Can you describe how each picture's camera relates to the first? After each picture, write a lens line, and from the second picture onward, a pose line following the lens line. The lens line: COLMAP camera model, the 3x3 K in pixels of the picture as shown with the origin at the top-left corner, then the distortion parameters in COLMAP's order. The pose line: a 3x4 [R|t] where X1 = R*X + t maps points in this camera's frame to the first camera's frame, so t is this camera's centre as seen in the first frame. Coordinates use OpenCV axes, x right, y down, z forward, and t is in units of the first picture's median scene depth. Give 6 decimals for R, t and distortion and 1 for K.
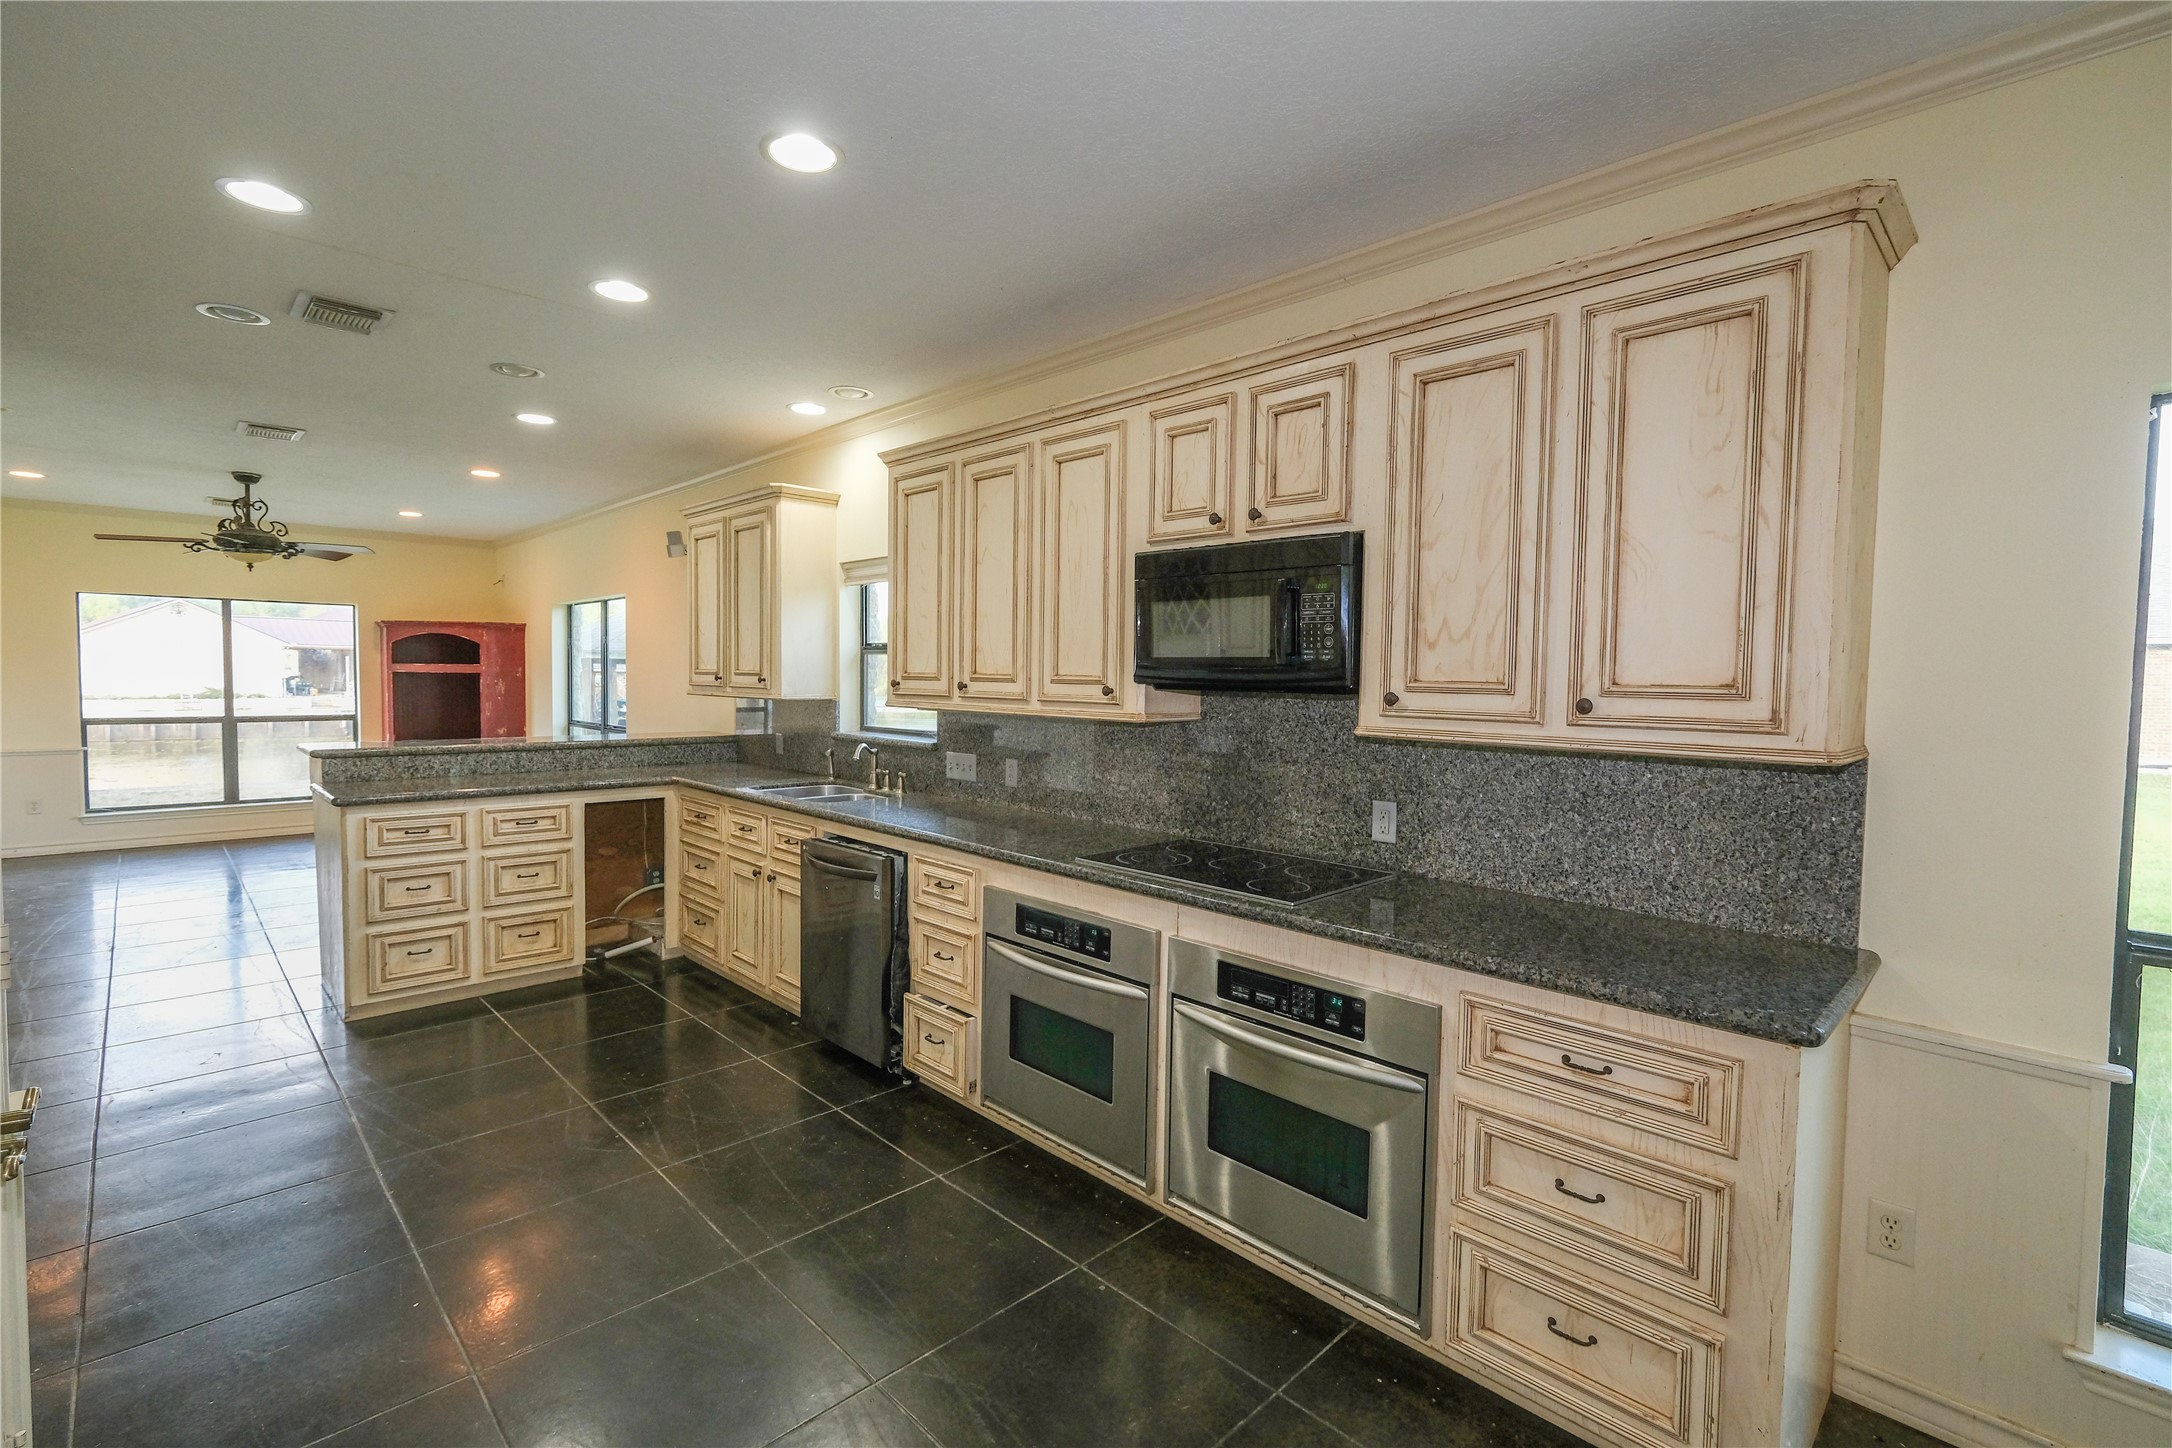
lens RADIAL K [[948.3, 0, 1086.5], [0, 948.3, 727.9], [0, 0, 1]] dist [-0.004212, 0.001397]
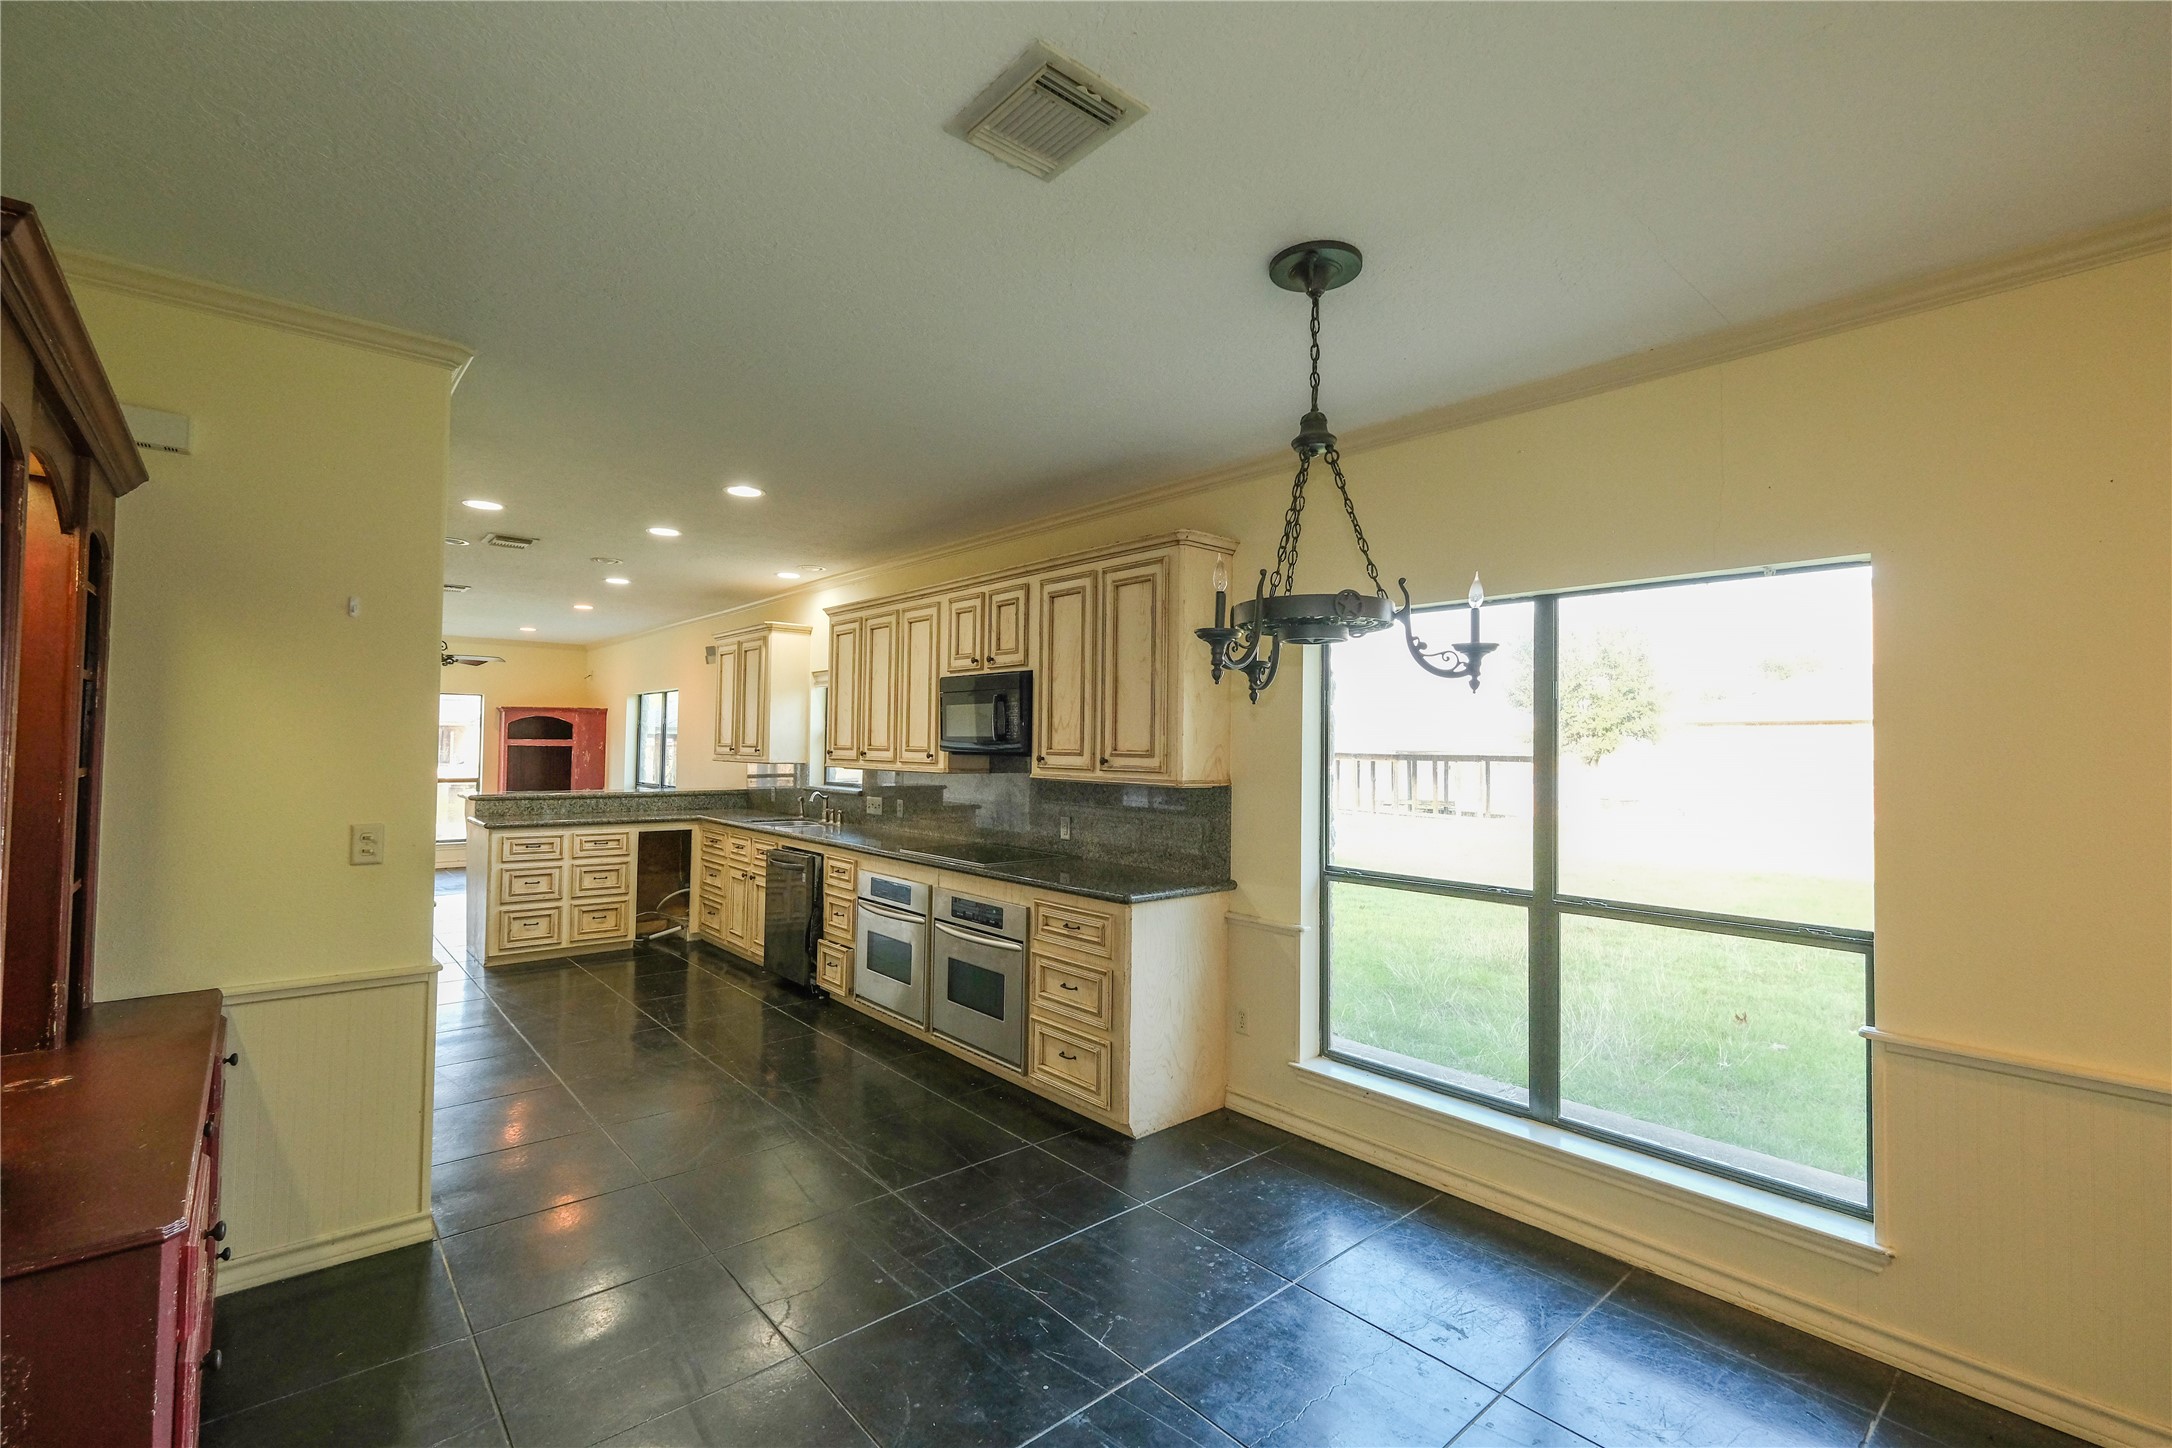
lens RADIAL K [[948.3, 0, 1103.1], [0, 948.3, 730.2], [0, 0, 1]] dist [-0.004212, 0.001397]
pose [[0.998607, -0.002948, -0.052684, 0.336780], [-0.000916, 0.997320, -0.073162, 0.031765], [0.052758, 0.073108, 0.995928, -0.555267]]
